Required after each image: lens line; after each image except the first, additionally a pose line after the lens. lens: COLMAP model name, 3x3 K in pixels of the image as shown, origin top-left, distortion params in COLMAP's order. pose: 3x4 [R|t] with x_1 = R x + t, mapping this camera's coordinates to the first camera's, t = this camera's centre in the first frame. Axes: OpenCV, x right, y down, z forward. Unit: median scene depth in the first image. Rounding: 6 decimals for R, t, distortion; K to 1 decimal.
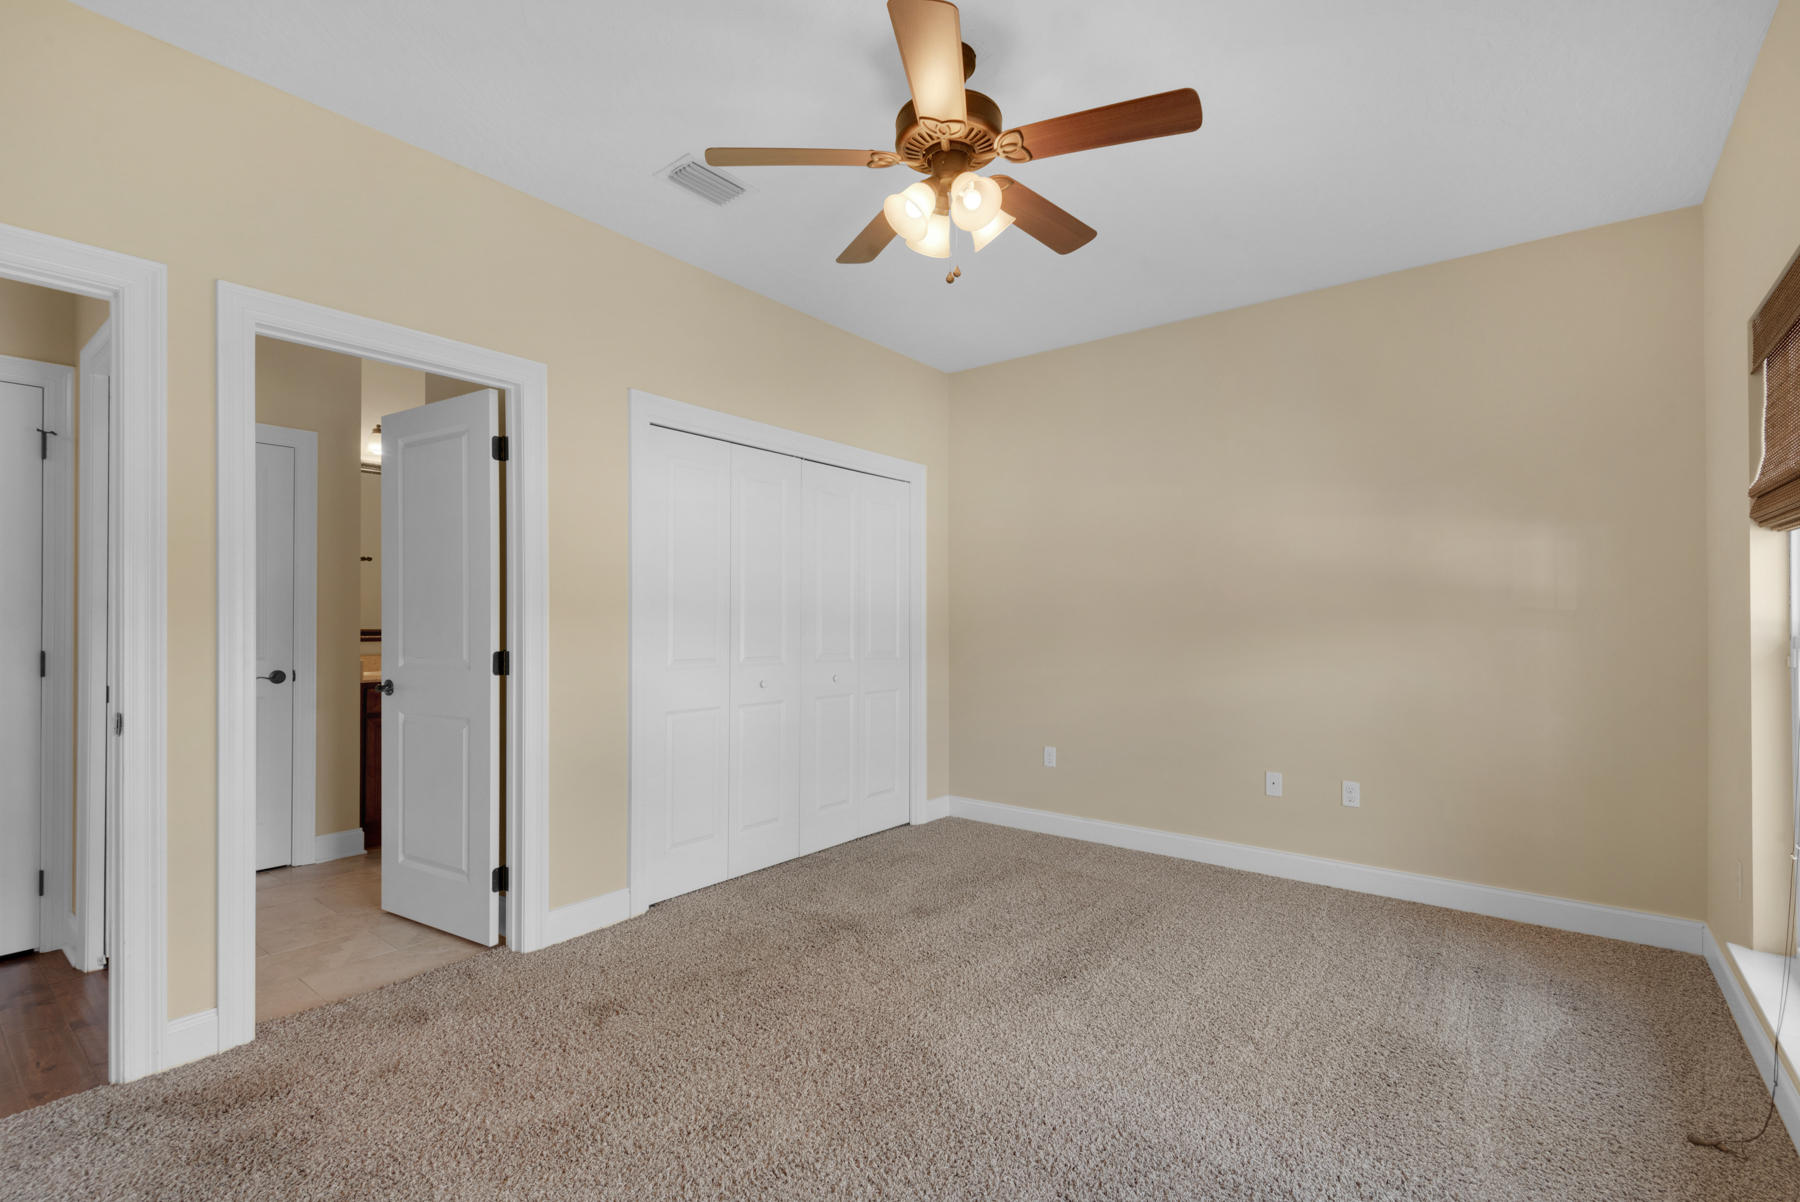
lens RADIAL K [[831.2, 0, 898.7], [0, 831.2, 607.2], [0, 0, 1]] dist [0.023650, -0.000879]
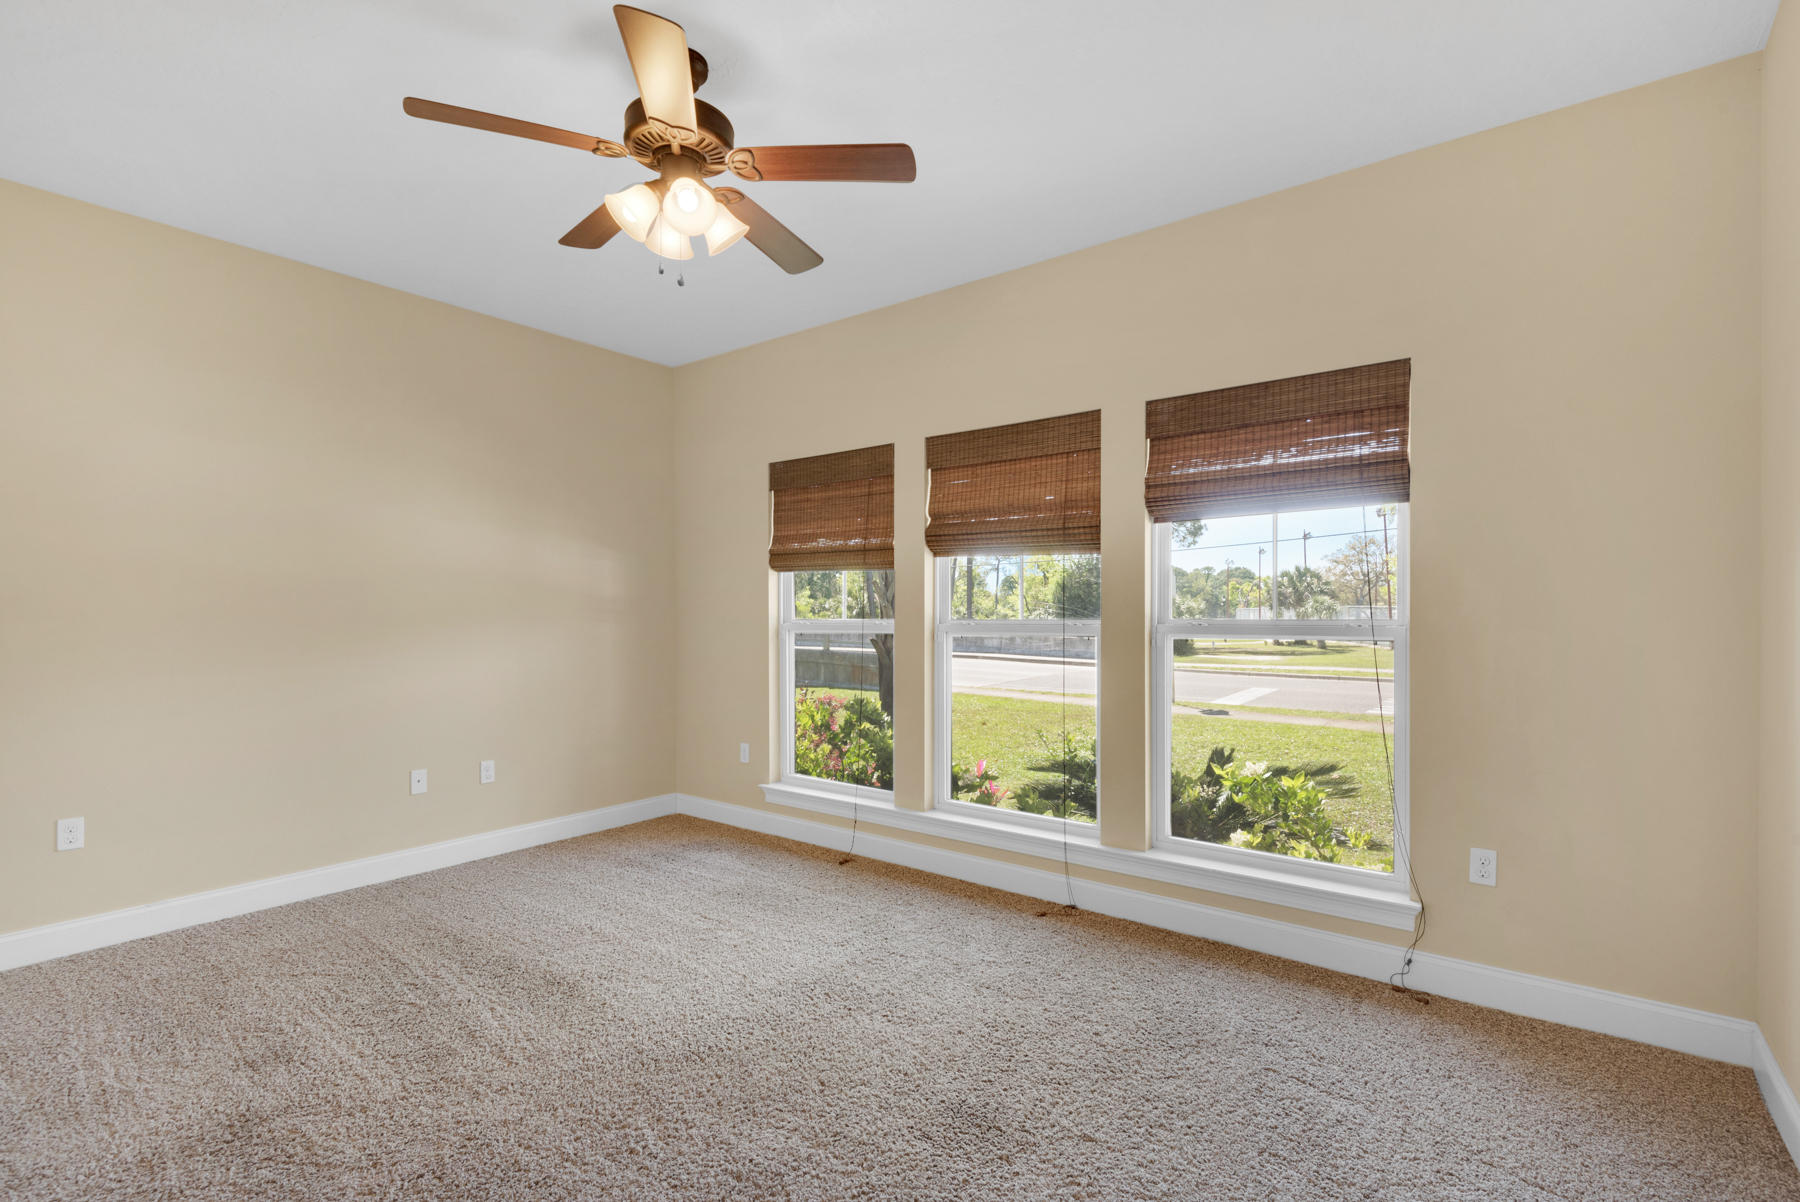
lens RADIAL K [[831.2, 0, 898.7], [0, 831.2, 607.2], [0, 0, 1]] dist [0.023650, -0.000879]
pose [[-0.000920, 0.004373, 0.999990, -0.722775], [-0.012005, 0.999918, -0.004384, -0.000501], [-0.999928, -0.012009, -0.000867, 0.553964]]
